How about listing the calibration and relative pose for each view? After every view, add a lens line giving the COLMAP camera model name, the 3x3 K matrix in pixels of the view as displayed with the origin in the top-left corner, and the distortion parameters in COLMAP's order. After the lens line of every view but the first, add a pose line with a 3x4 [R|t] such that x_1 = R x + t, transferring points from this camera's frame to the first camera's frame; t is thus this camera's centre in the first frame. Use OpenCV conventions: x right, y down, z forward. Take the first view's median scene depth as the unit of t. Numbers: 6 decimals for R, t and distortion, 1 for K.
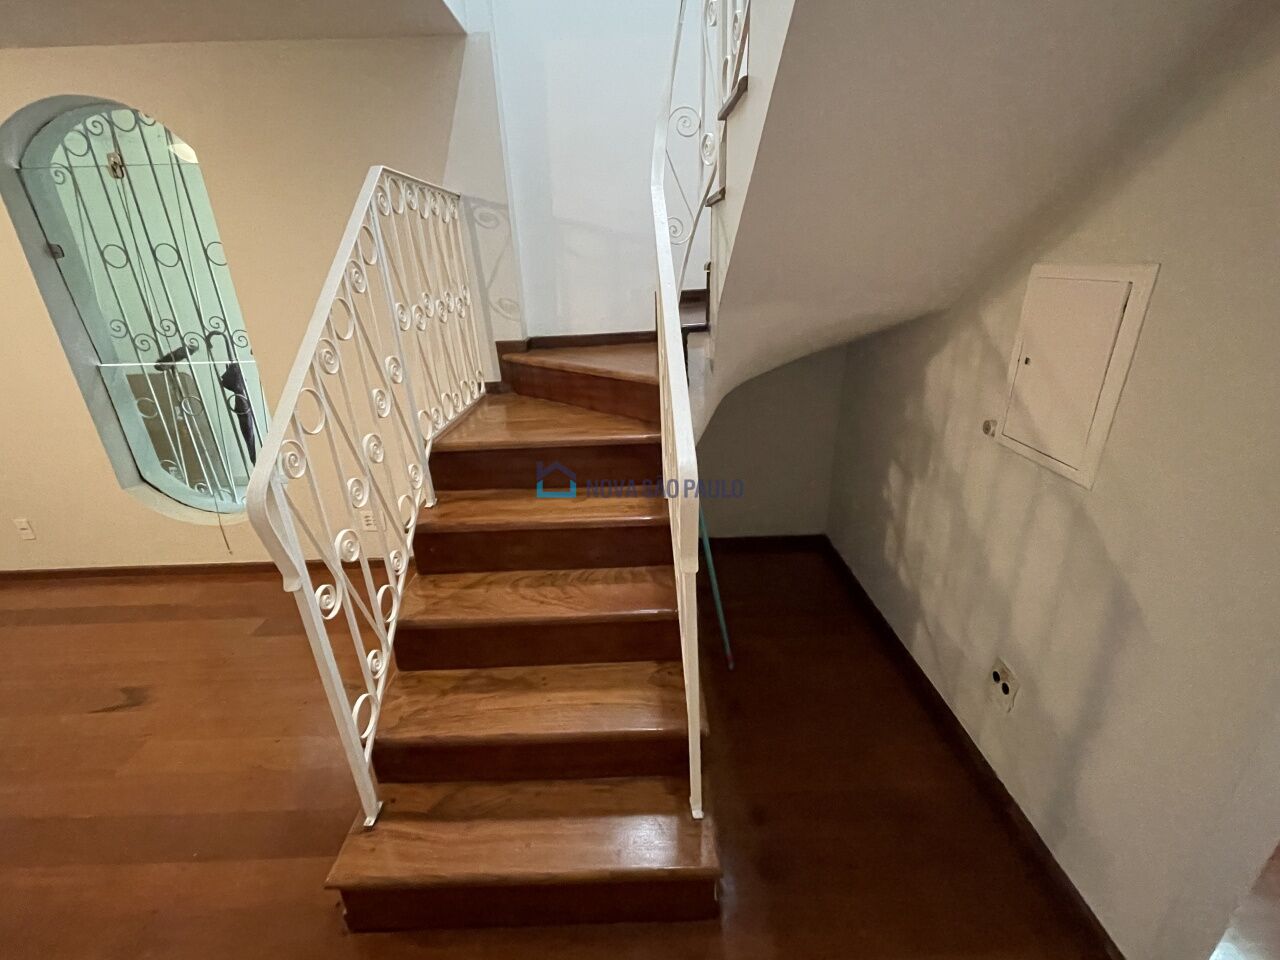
lens RADIAL K [[551.7, 0, 640.0], [0, 551.7, 480.0], [0, 0, 1]] dist [-0.000115, 0.000191]
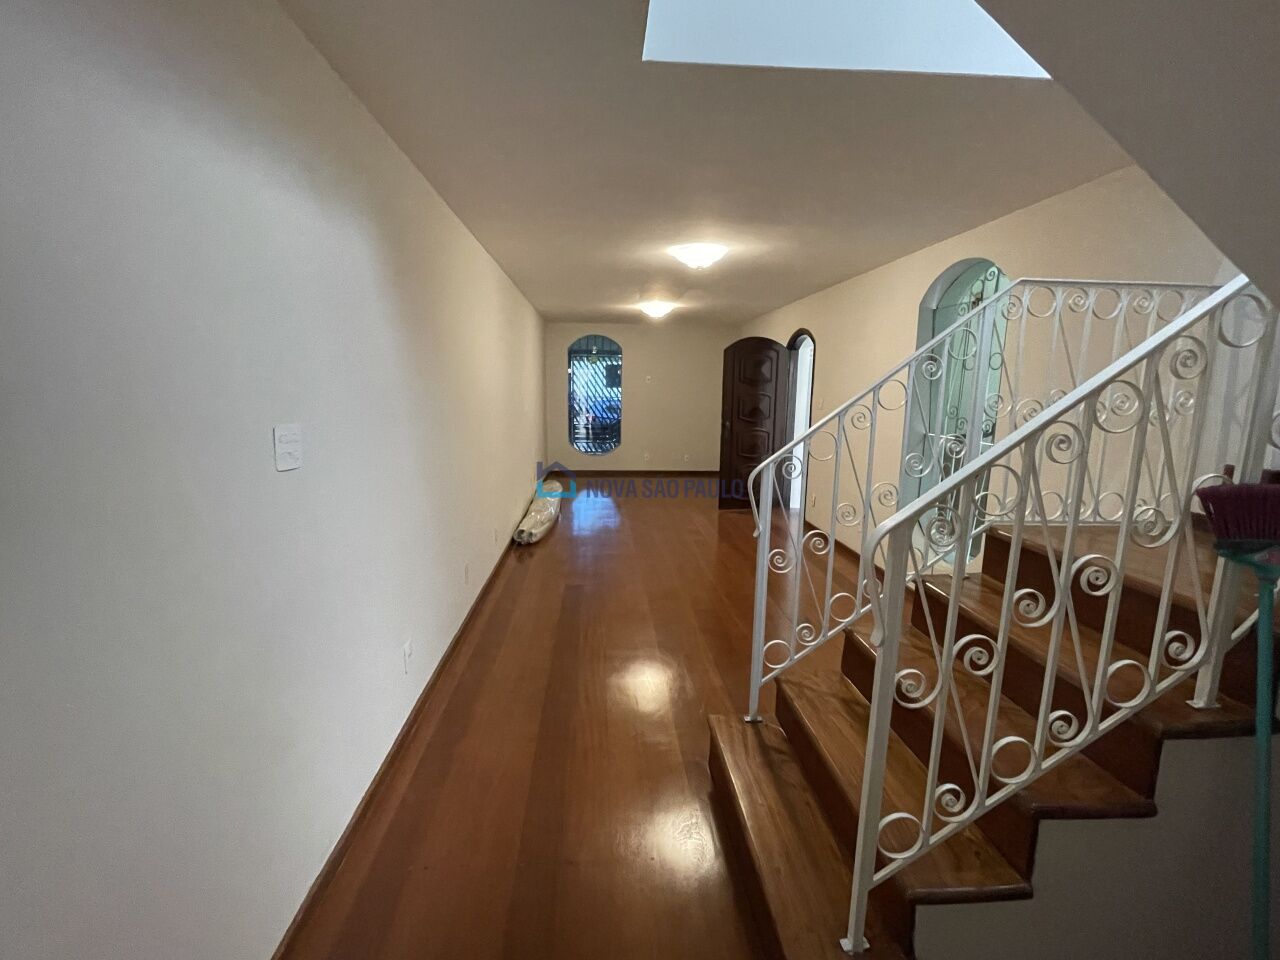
lens RADIAL K [[551.7, 0, 640.0], [0, 551.7, 480.0], [0, 0, 1]] dist [-0.000115, 0.000191]
pose [[0.068185, 0.198628, -0.977700, 0.508708], [-0.379504, 0.911476, 0.158707, -0.053818], [0.922674, 0.360220, 0.137529, 0.196622]]
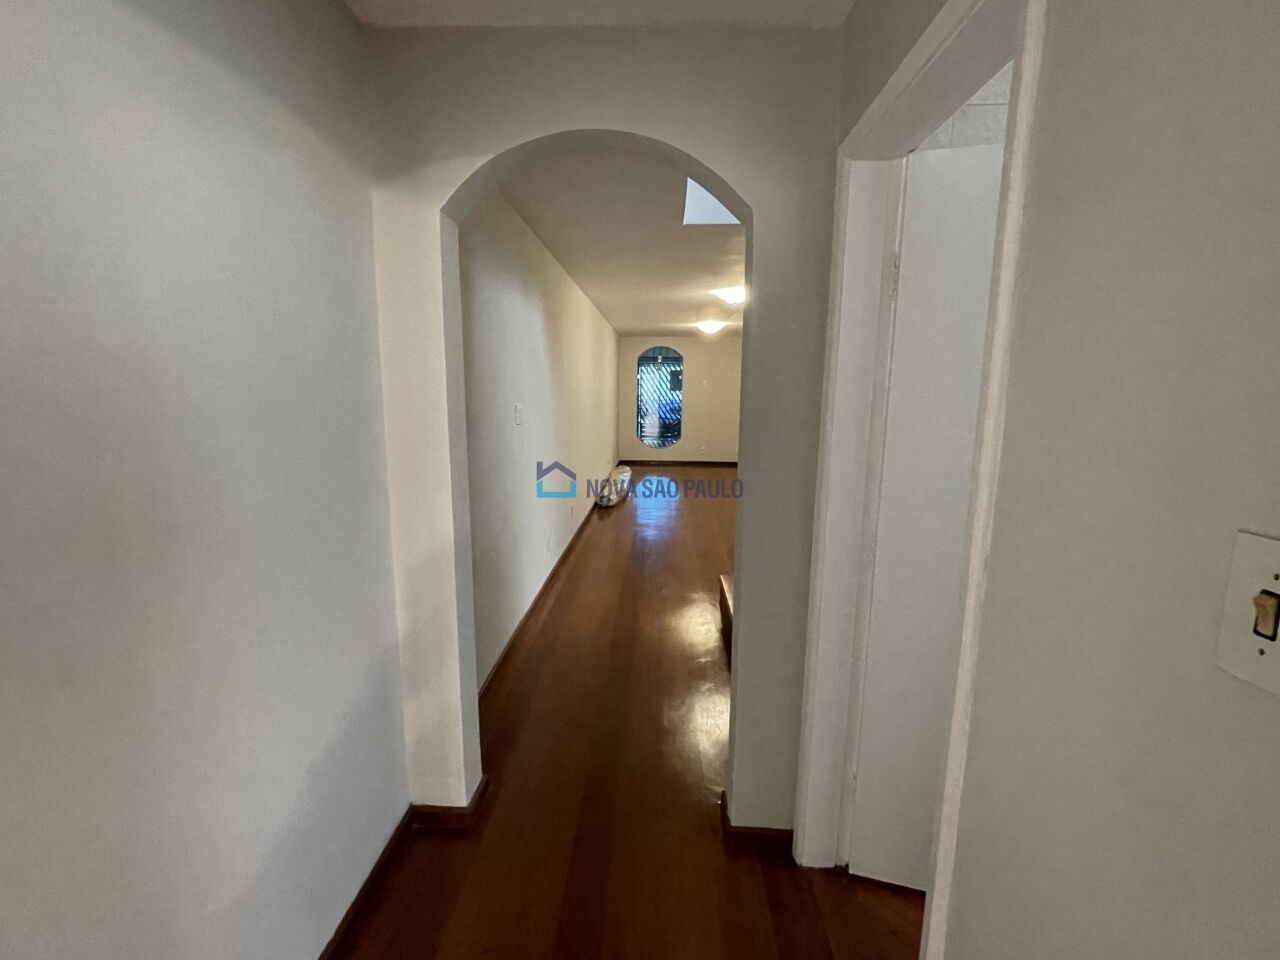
lens RADIAL K [[551.7, 0, 640.0], [0, 551.7, 480.0], [0, 0, 1]] dist [-0.000115, 0.000191]
pose [[-0.048926, 0.191593, -0.980254, 1.233865], [-0.374980, 0.906115, 0.195819, -0.073181], [0.925741, 0.377156, 0.027511, 0.207832]]
